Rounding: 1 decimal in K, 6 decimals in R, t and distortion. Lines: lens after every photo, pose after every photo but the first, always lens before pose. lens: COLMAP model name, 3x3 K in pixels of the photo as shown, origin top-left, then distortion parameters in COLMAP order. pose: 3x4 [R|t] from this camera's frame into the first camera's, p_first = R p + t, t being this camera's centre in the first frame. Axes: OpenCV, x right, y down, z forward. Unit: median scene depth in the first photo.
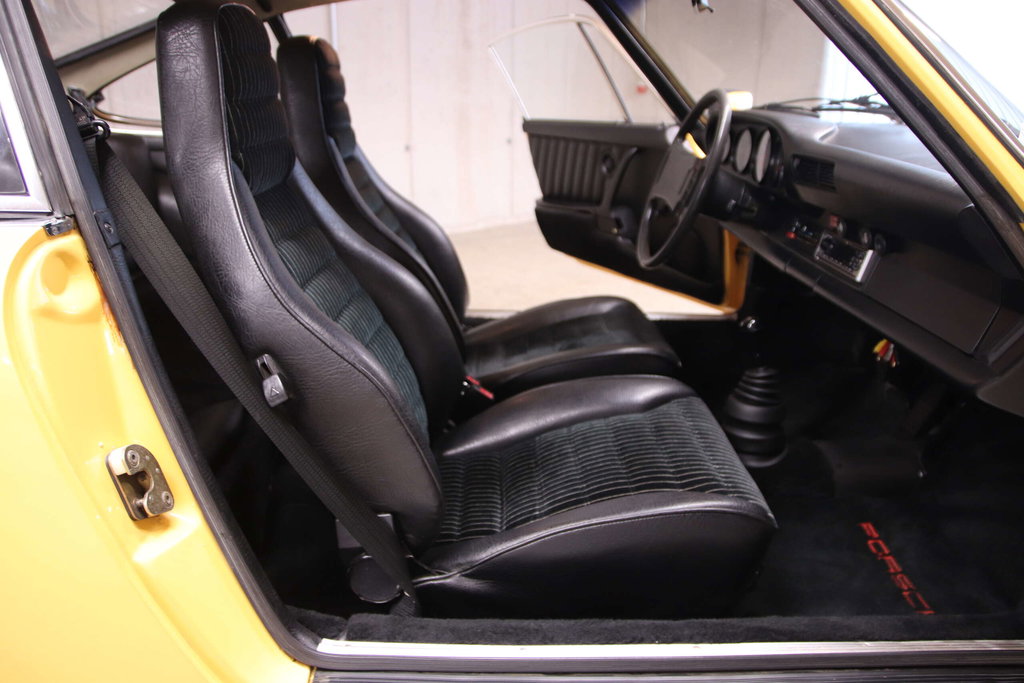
lens RADIAL K [[823.4, 0, 511.2], [0, 823.4, 353.3], [0, 0, 1]] dist [-0.144229, 0.136045]
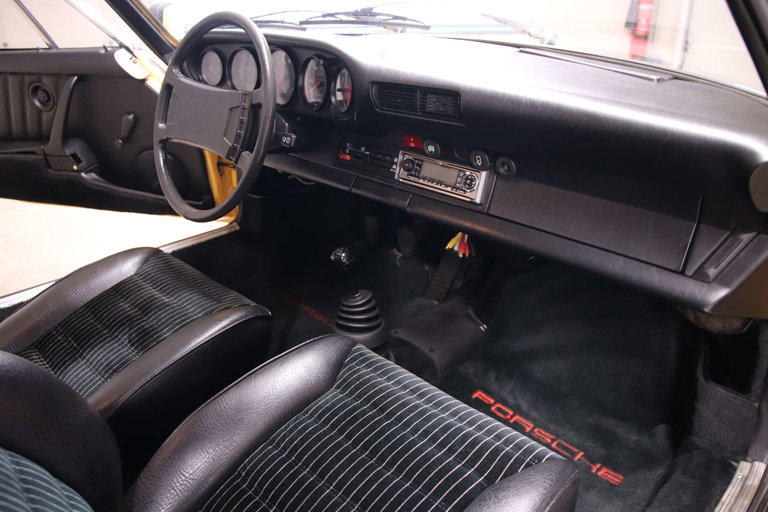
lens RADIAL K [[617.5, 0, 383.4], [0, 617.5, 264.9], [0, 0, 1]] dist [-0.144229, 0.136045]
pose [[0.717260, -0.317117, 0.620464, -0.119128], [0.236869, 0.948377, 0.210891, -0.150718], [-0.655310, -0.004294, 0.755348, 0.354907]]
